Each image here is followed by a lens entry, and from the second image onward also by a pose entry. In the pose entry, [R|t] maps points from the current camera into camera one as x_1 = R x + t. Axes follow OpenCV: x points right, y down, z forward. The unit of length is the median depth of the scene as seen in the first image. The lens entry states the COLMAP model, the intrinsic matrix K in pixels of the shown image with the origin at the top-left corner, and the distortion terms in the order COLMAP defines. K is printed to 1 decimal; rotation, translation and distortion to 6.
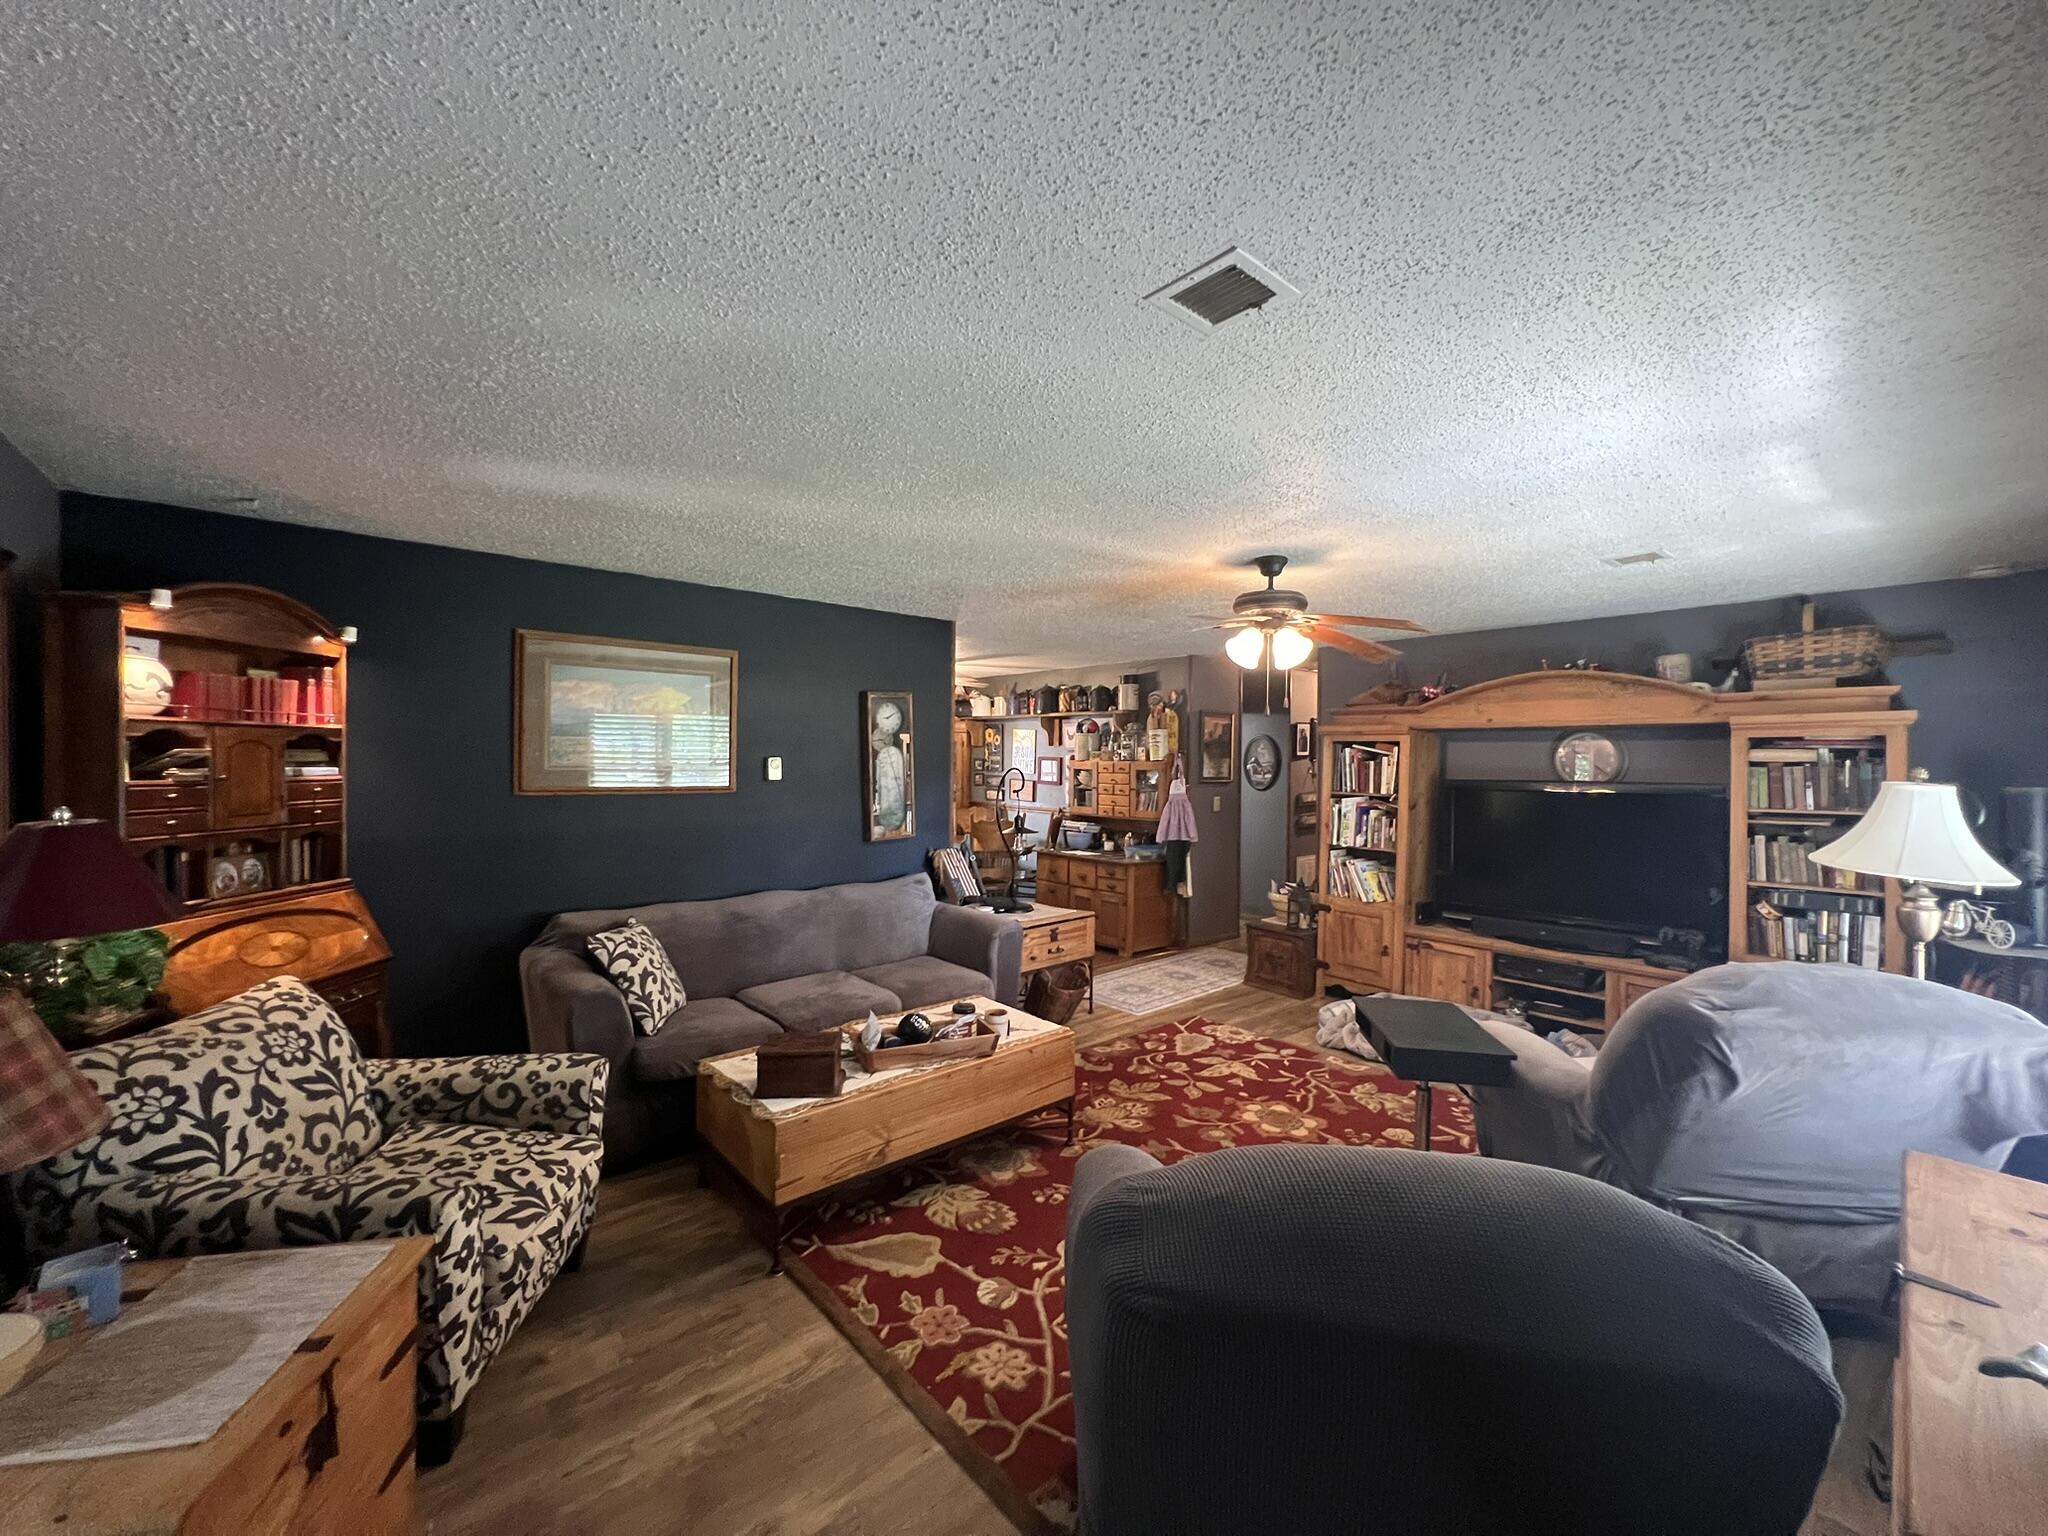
lens RADIAL K [[819.6, 0, 1025.4], [0, 819.6, 767.7], [0, 0, 1]] dist [-0.000426, -0.000009]
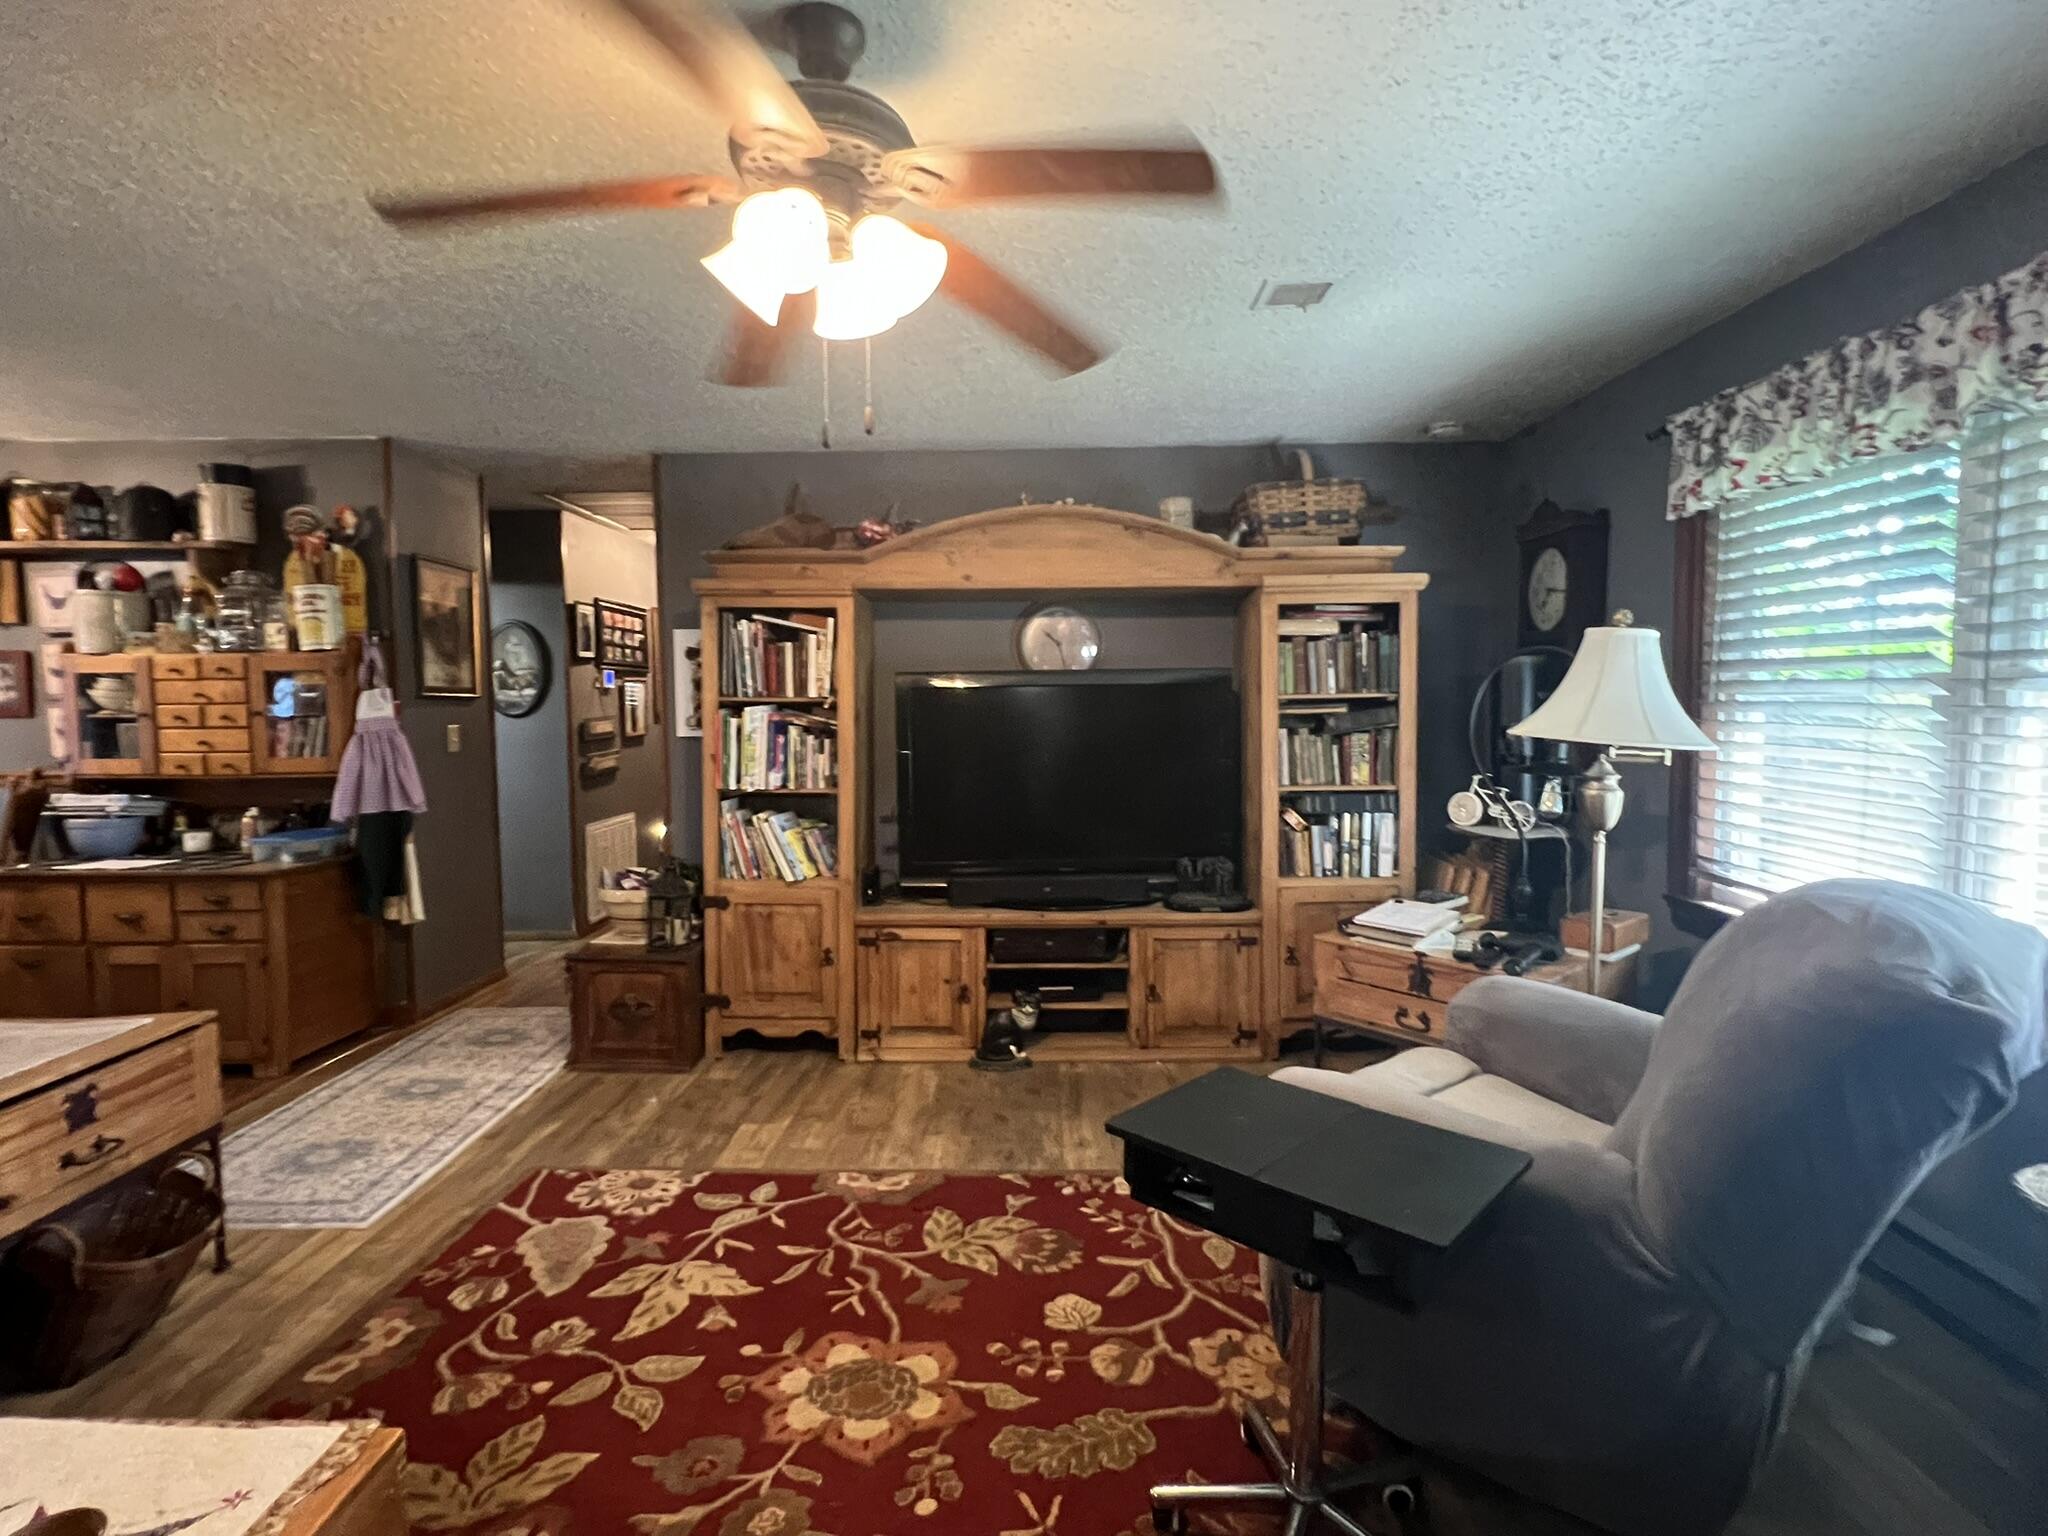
lens RADIAL K [[1080.4, 0, 1073.4], [0, 1080.4, 763.0], [0, 0, 1]] dist [0.000151, -0.000478]
pose [[0.668313, -0.060586, 0.741409, -0.020471], [0.020372, 0.997795, 0.063173, 0.033189], [-0.743601, -0.027116, 0.668073, 0.326326]]
